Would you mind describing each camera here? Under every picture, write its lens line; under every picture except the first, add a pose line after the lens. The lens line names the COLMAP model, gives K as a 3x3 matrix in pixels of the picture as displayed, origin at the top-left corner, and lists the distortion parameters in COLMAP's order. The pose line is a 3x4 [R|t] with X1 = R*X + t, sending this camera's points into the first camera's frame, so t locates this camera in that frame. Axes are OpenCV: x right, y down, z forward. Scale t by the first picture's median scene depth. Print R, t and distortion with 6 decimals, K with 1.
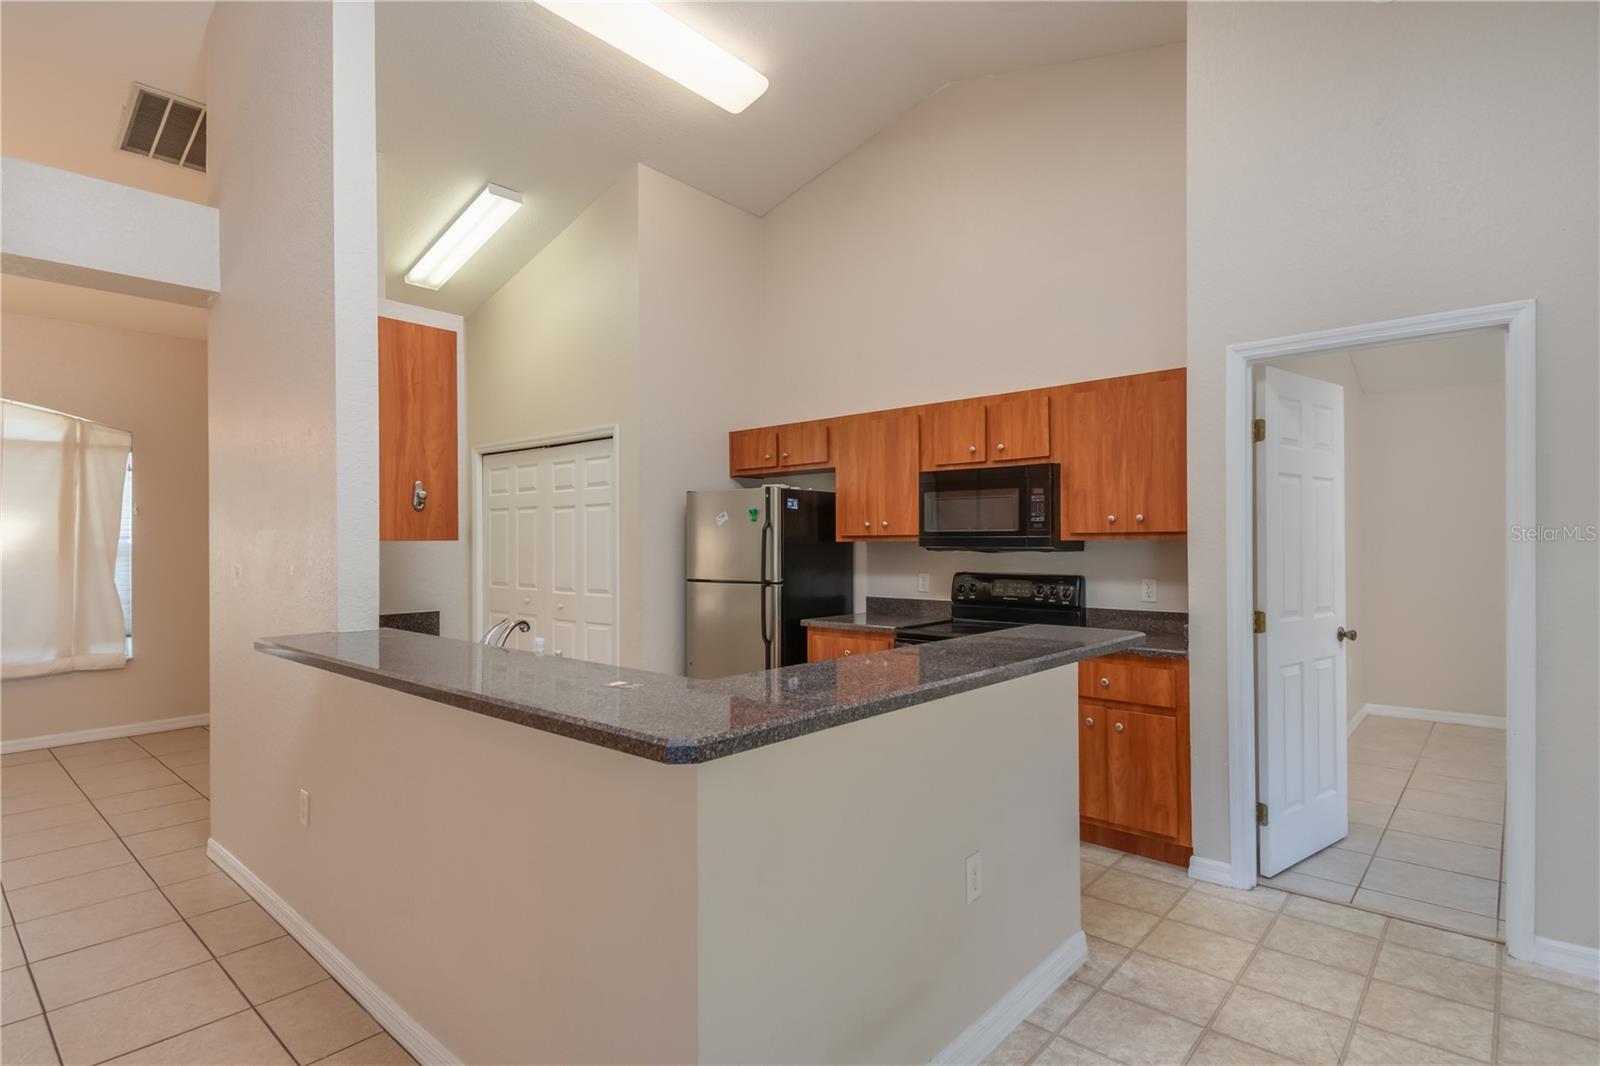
lens RADIAL K [[820.2, 0, 793.2], [0, 820.2, 535.3], [0, 0, 1]] dist [0.018682, 0.001222]
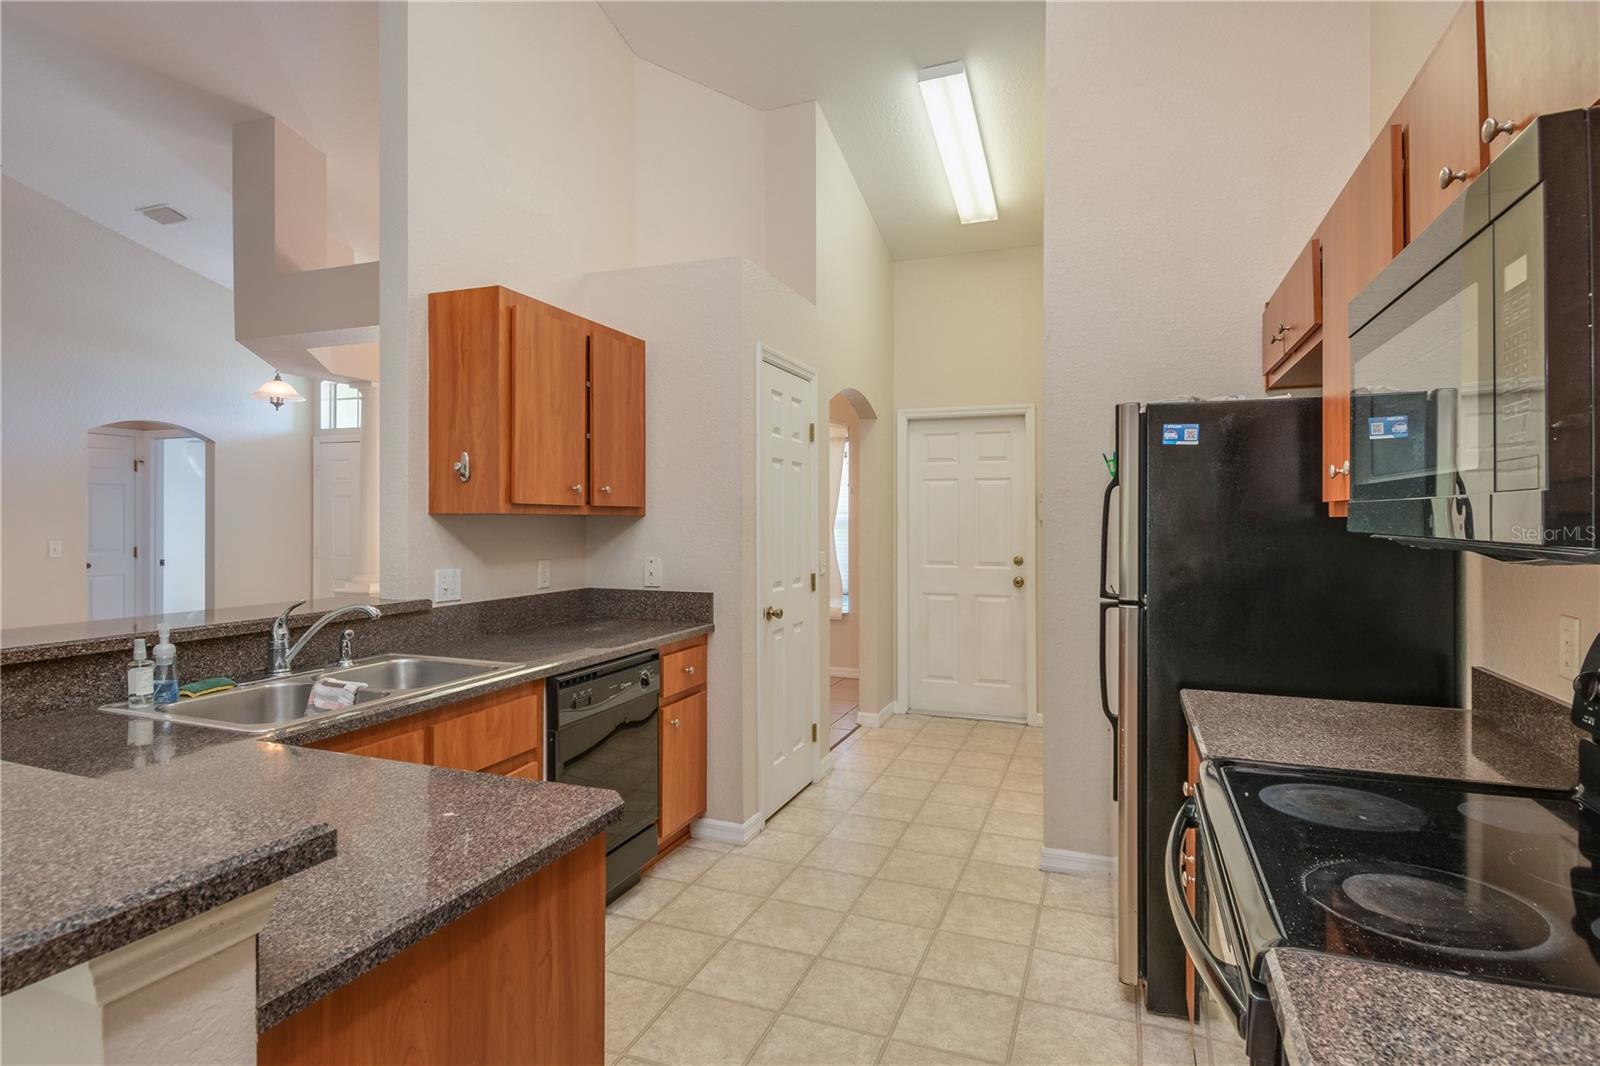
lens RADIAL K [[820.2, 0, 794.9], [0, 820.2, 519.0], [0, 0, 1]] dist [0.018682, 0.001222]
pose [[0.334043, 0.003869, -0.942550, 0.368948], [0.002978, 0.999982, 0.005160, 0.006089], [0.942553, -0.004530, 0.334025, 0.657154]]
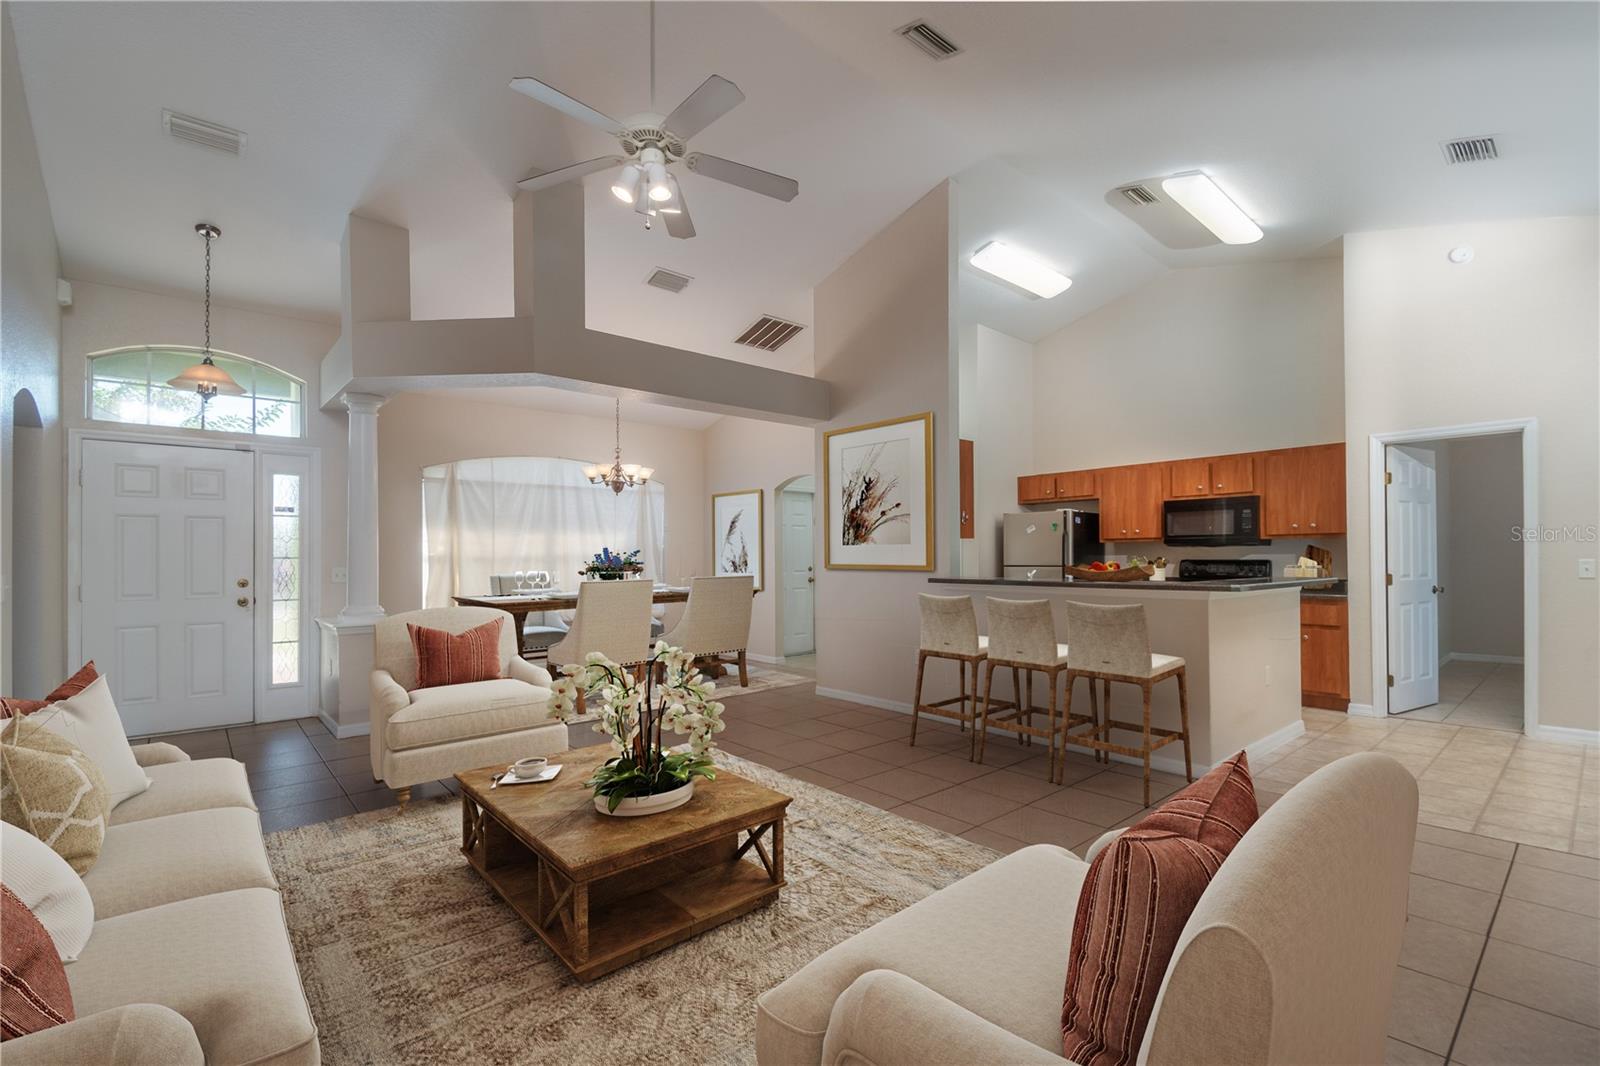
lens RADIAL K [[710.0, 0, 789.5], [0, 710.0, 549.3], [0, 0, 1]] dist [-0.007869, -0.000781]
pose [[0.989160, -0.004870, -0.146763, -0.400134], [0.004448, 0.999985, -0.003207, 0.025337], [0.146776, 0.002520, 0.989167, -0.575717]]
